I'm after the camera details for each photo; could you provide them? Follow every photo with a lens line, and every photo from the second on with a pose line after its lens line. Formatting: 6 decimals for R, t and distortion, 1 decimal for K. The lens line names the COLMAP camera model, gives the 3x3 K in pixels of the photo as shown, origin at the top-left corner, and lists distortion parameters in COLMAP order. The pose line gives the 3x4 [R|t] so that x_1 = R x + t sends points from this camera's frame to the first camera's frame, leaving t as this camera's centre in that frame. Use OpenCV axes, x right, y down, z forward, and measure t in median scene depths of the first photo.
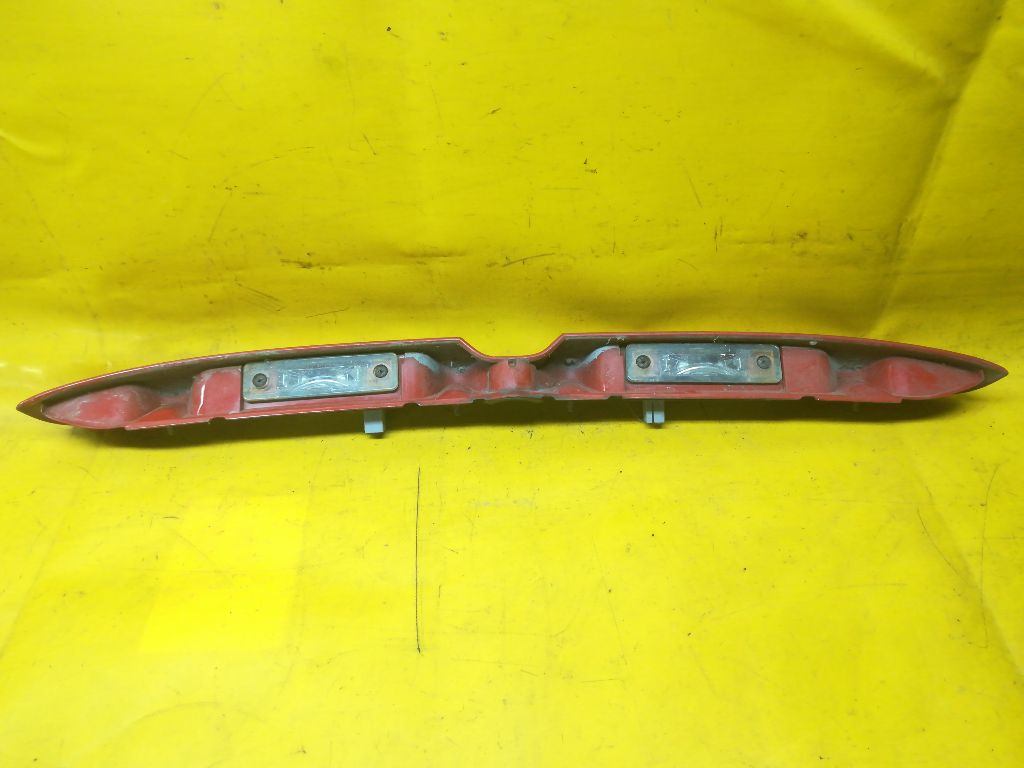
lens RADIAL K [[792.5, 0, 517.1], [0, 792.5, 384.5], [0, 0, 1]] dist [0.058129, -0.089691]
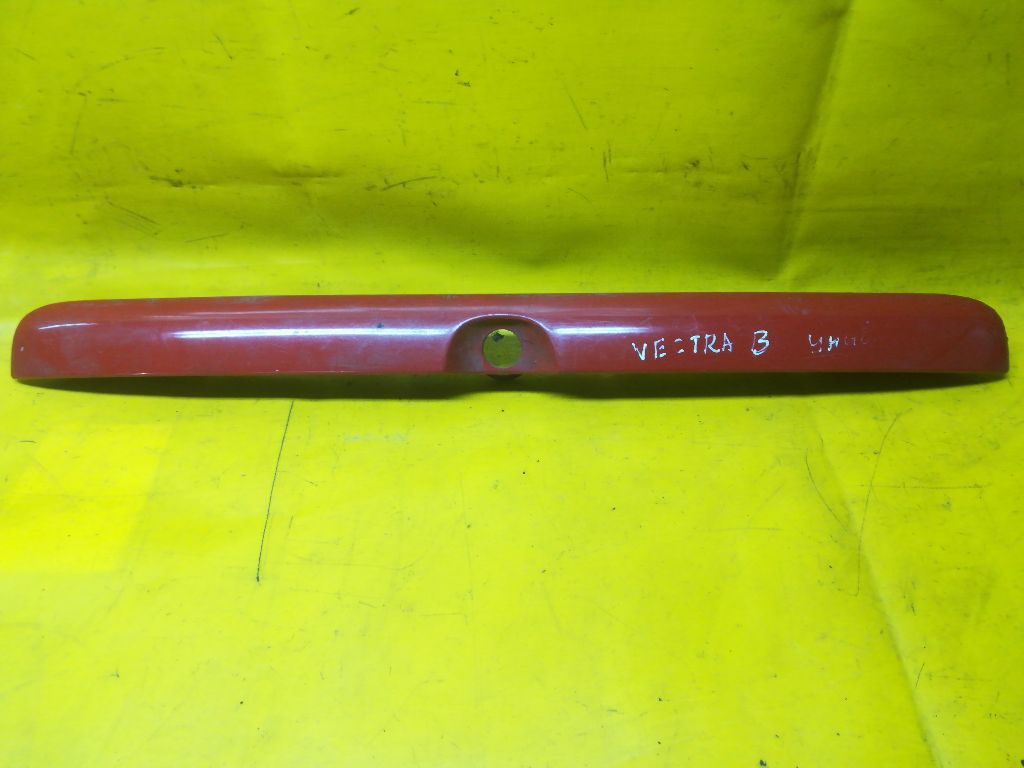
lens RADIAL K [[792.5, 0, 517.1], [0, 792.5, 384.5], [0, 0, 1]] dist [0.058129, -0.089691]
pose [[0.999456, 0.028748, -0.016189, 0.169945], [-0.028626, 0.999560, 0.007751, 0.074084], [0.016405, -0.007284, 0.999839, 0.049046]]
